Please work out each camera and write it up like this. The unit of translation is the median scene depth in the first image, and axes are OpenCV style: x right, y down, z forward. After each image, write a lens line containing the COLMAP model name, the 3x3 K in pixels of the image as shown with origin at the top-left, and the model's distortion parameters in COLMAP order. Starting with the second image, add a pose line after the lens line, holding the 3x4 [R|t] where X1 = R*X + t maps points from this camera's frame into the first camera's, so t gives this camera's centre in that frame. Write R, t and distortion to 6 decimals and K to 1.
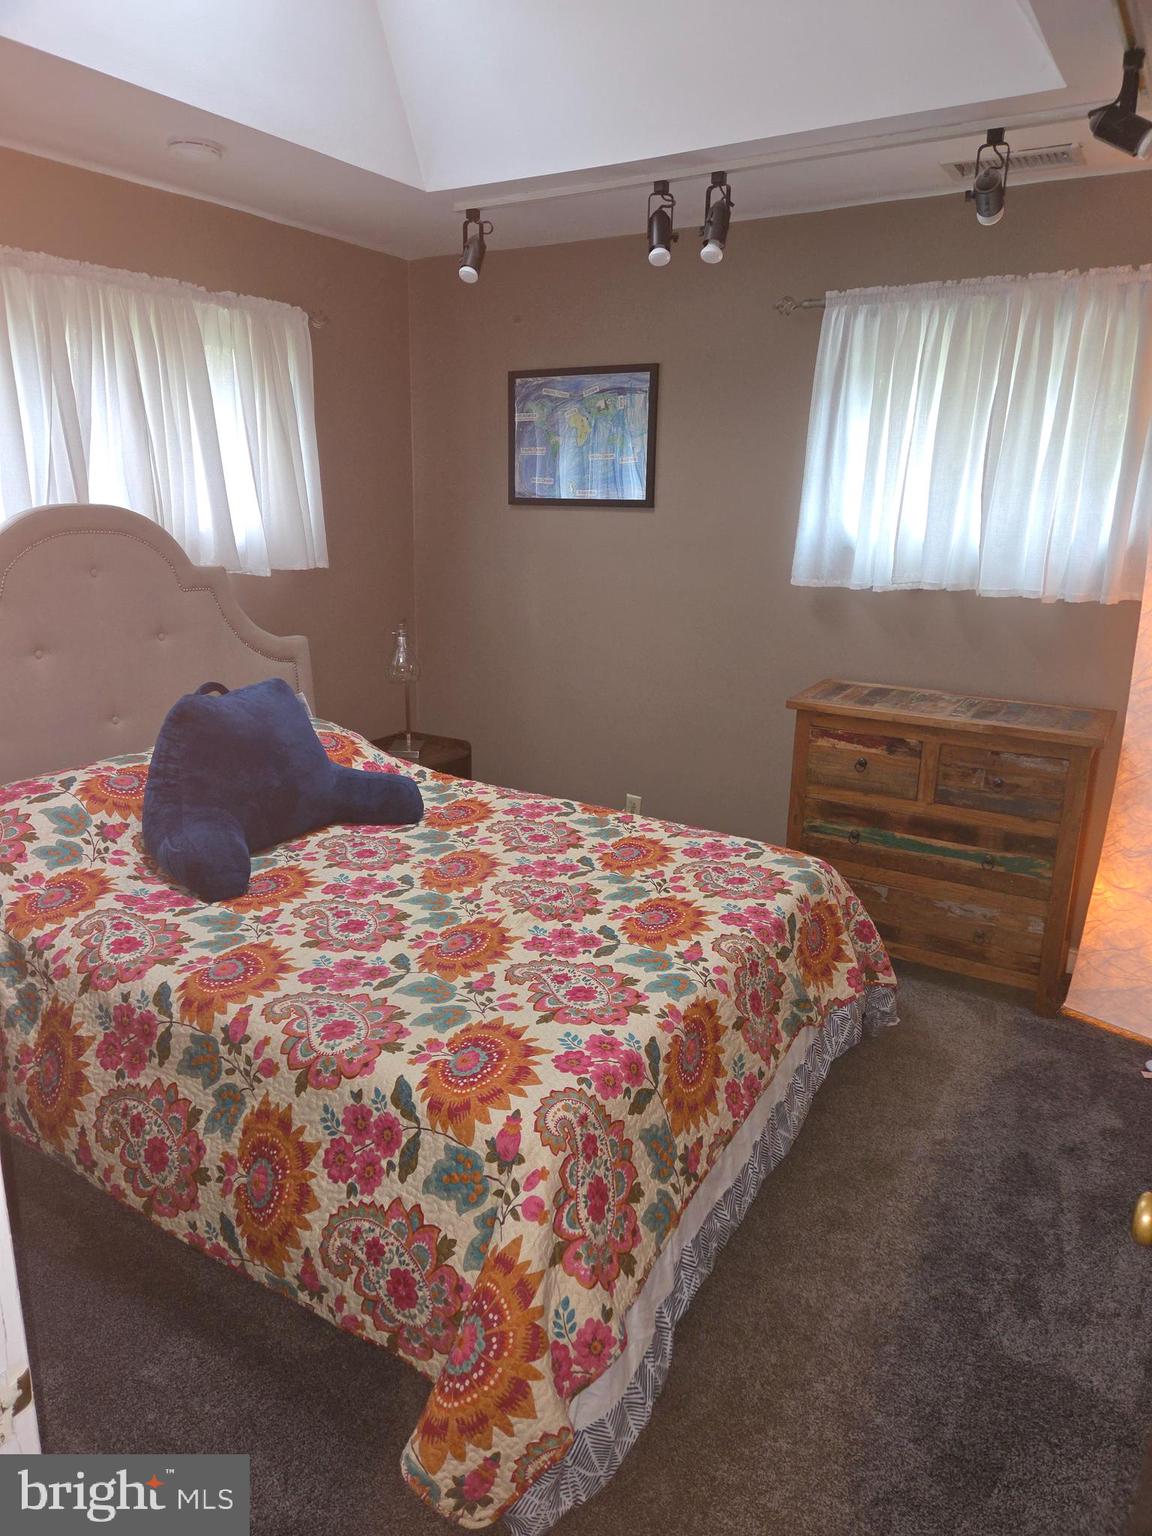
lens RADIAL K [[1019.4, 0, 569.0], [0, 1019.4, 764.9], [0, 0, 1]] dist [0.061468, -0.043008]
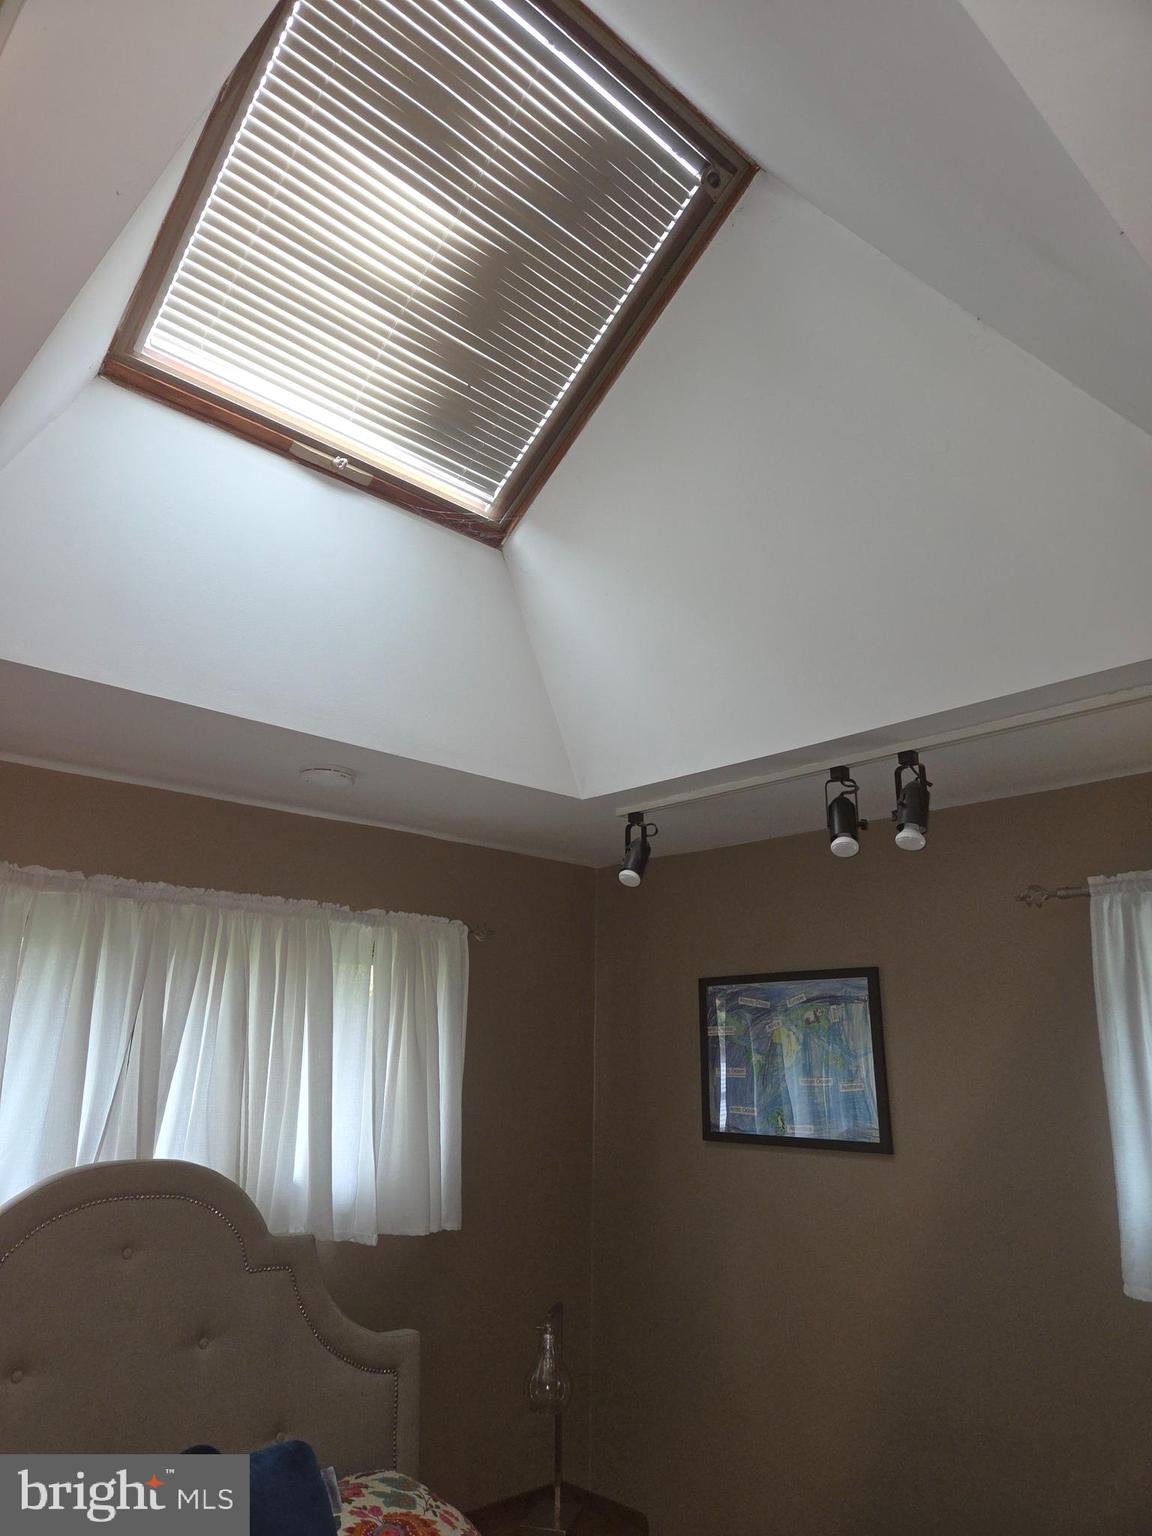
lens RADIAL K [[1019.4, 0, 568.1], [0, 1019.4, 765.7], [0, 0, 1]] dist [0.061468, -0.043008]
pose [[0.965926, -0.076082, -0.247385, 0.072601], [-0.066462, 0.850855, -0.521180, -0.103913], [0.250141, 0.519863, 0.816806, 0.234779]]
